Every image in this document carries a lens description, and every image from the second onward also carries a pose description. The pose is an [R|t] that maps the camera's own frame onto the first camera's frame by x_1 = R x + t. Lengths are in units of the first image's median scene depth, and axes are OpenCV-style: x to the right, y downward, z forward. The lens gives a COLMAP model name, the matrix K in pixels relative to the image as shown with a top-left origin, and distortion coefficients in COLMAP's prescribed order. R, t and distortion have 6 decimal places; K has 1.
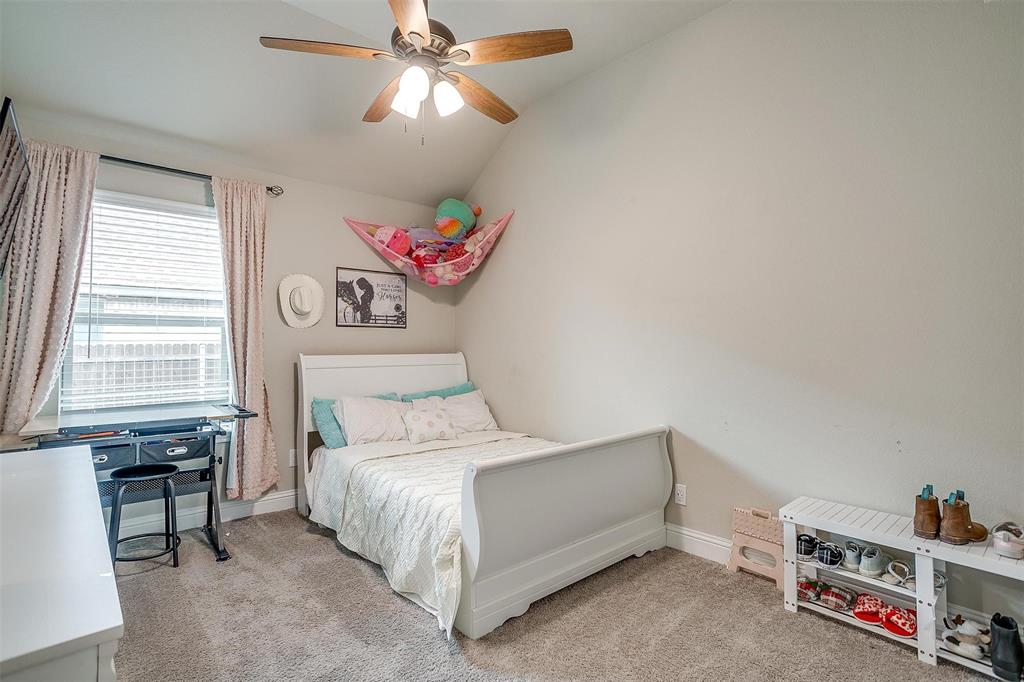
lens RADIAL K [[499.0, 0, 513.1], [0, 499.0, 339.2], [0, 0, 1]] dist [-0.053764, 0.028182]
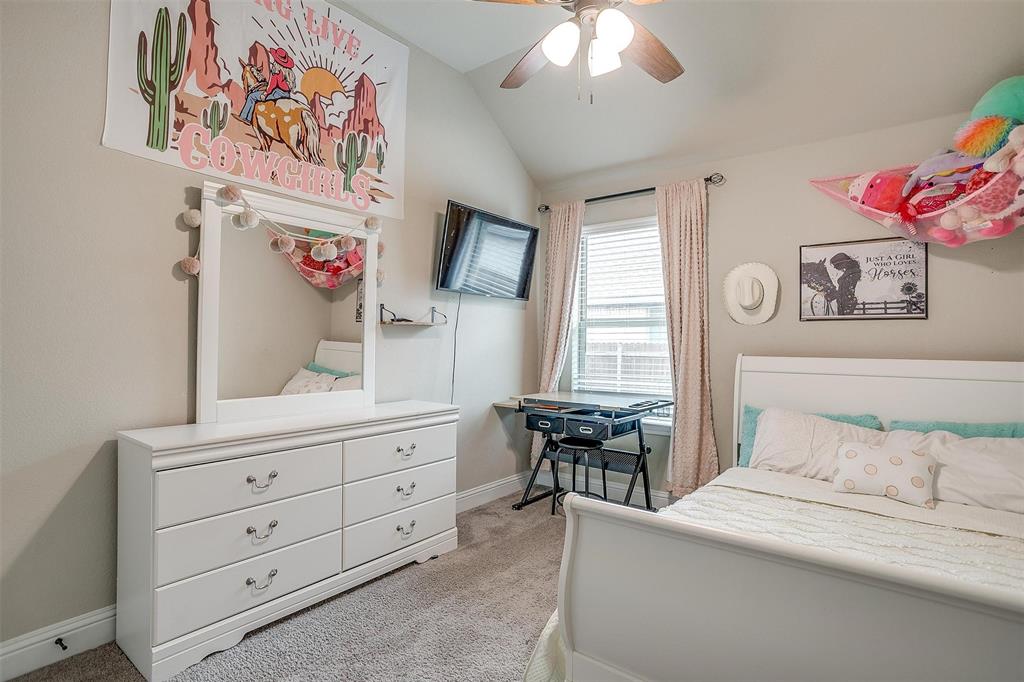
lens RADIAL K [[524.9, 0, 512.1], [0, 524.9, 341.0], [0, 0, 1]] dist [0.005648, 0.001127]
pose [[0.191178, 0.003004, -0.981551, 0.374502], [0.006765, 0.999968, 0.004378, -0.000575], [0.981532, -0.007478, 0.191152, 0.377515]]
